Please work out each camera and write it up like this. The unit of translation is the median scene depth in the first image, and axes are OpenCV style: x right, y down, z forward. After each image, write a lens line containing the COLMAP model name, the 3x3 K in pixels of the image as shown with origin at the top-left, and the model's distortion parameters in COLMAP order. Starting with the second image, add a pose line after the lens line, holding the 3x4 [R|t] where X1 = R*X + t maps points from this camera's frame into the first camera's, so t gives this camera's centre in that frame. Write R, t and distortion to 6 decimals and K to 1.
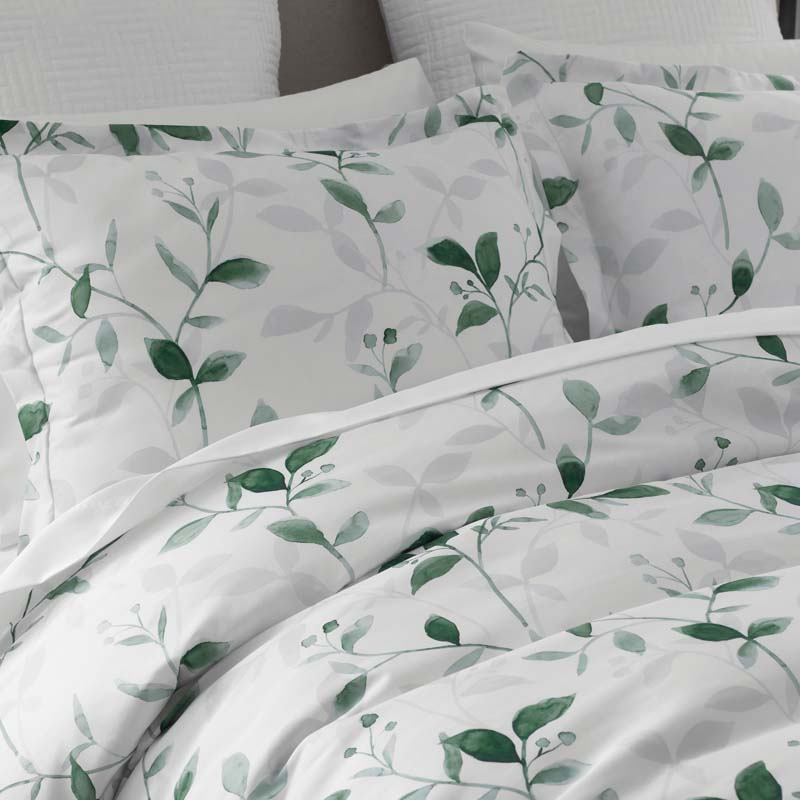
lens RADIAL K [[2891.8, 0, 405.1], [0, 2891.8, 407.8], [0, 0, 1]] dist [-0.145947, 0.000000]
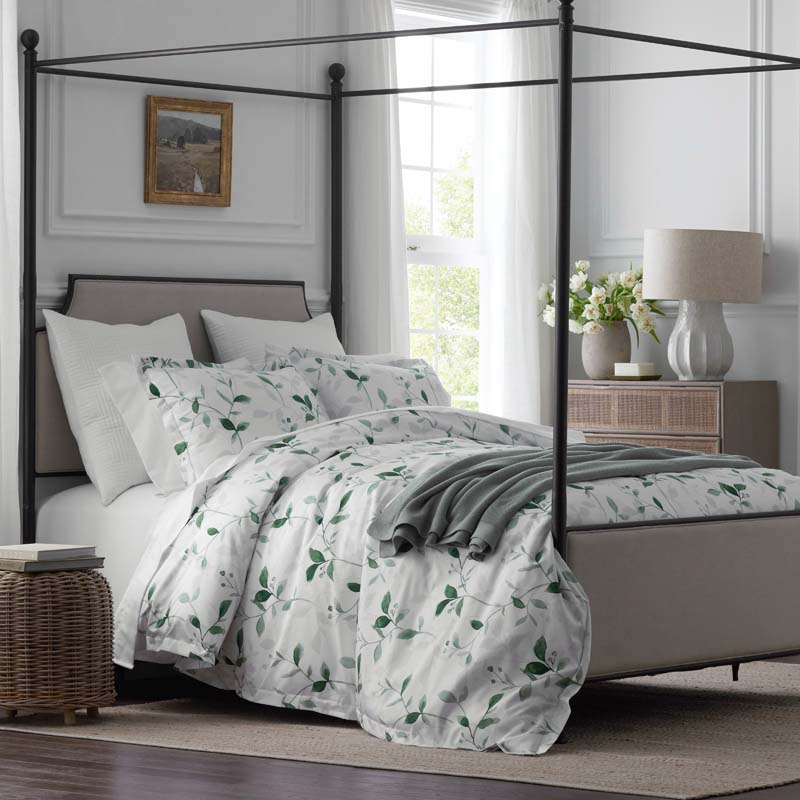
lens RADIAL K [[3271.1, 0, 401.1], [0, 3271.1, 397.9], [0, 0, 1]] dist [-0.217309, 0.000000]
pose [[0.946843, -0.019885, 0.321081, -1.015766], [0.099878, 0.966936, -0.234649, 0.785963], [-0.305799, 0.254244, 0.917522, -2.250614]]
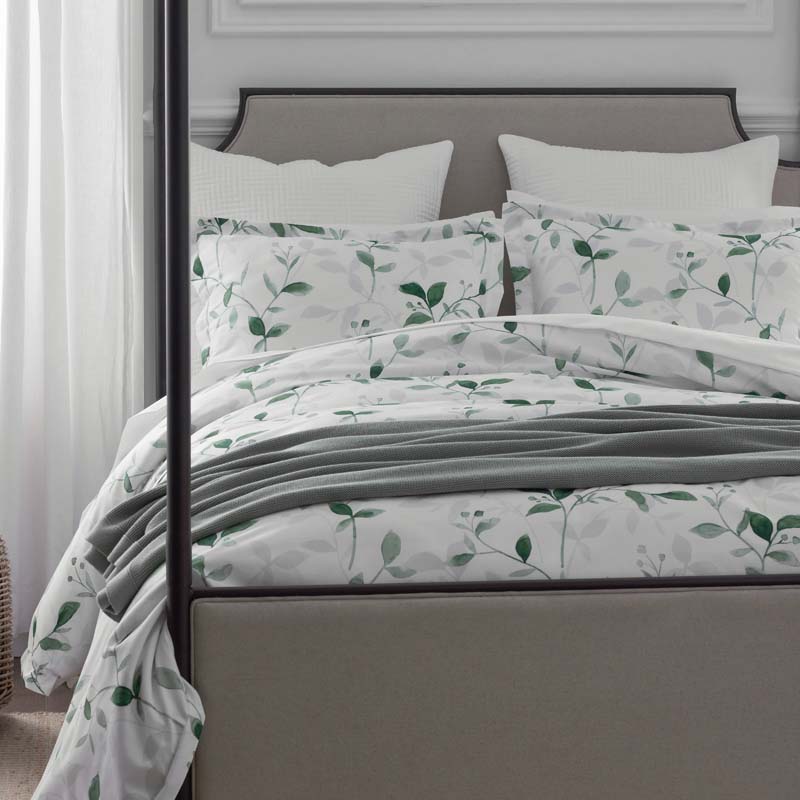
lens RADIAL K [[2891.8, 0, 396.3], [0, 2891.8, 396.2], [0, 0, 1]] dist [-0.145947, 0.000000]
pose [[0.898363, 0.045084, -0.436935, 0.913157], [-0.104333, 0.988153, -0.112555, 0.254824], [0.426684, 0.146702, 0.892423, -0.807458]]
